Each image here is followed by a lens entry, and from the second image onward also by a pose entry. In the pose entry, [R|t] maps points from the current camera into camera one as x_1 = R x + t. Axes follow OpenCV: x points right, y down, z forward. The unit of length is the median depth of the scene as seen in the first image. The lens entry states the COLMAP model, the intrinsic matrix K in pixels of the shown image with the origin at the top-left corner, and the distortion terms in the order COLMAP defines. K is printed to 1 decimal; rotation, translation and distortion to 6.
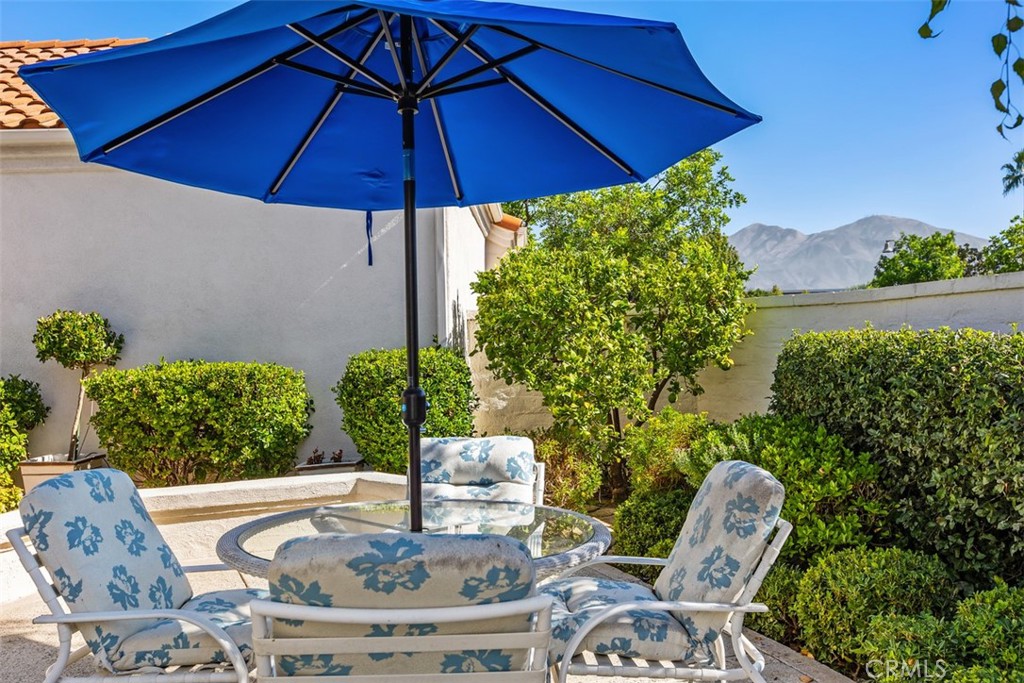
lens RADIAL K [[865.5, 0, 490.6], [0, 865.5, 335.7], [0, 0, 1]] dist [0.005818, -0.004965]
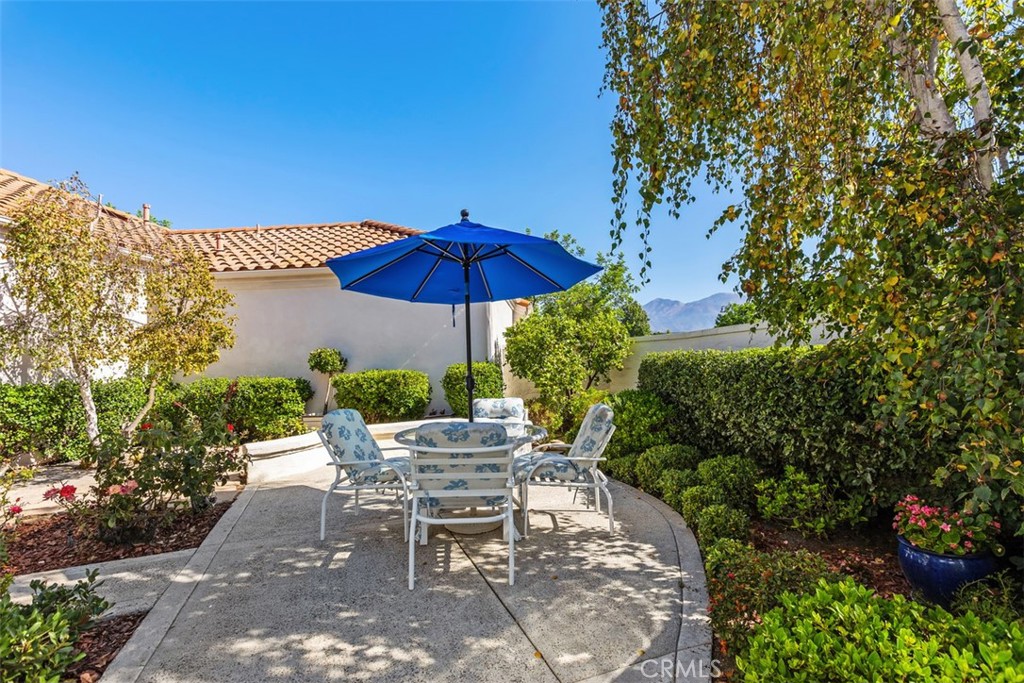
lens RADIAL K [[455.2, 0, 503.4], [0, 455.2, 338.1], [0, 0, 1]] dist [-0.002278, -0.001407]
pose [[0.998750, -0.016332, -0.047235, 0.044584], [0.014204, 0.998884, -0.045050, 0.006717], [0.047918, 0.044323, 0.997867, -0.200406]]
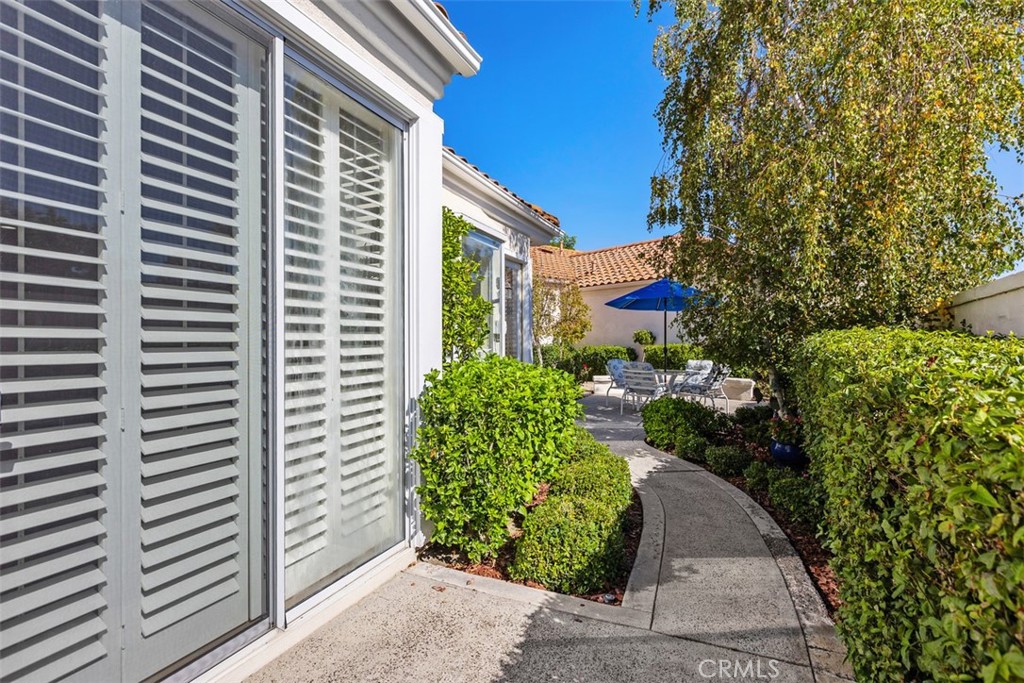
lens RADIAL K [[484.7, 0, 512.4], [0, 484.7, 340.9], [0, 0, 1]] dist [-0.008574, 0.000673]
pose [[0.669327, 0.009059, -0.742913, 0.936287], [0.002053, 0.999899, 0.014041, -0.015529], [0.742965, -0.010923, 0.669241, -1.110690]]
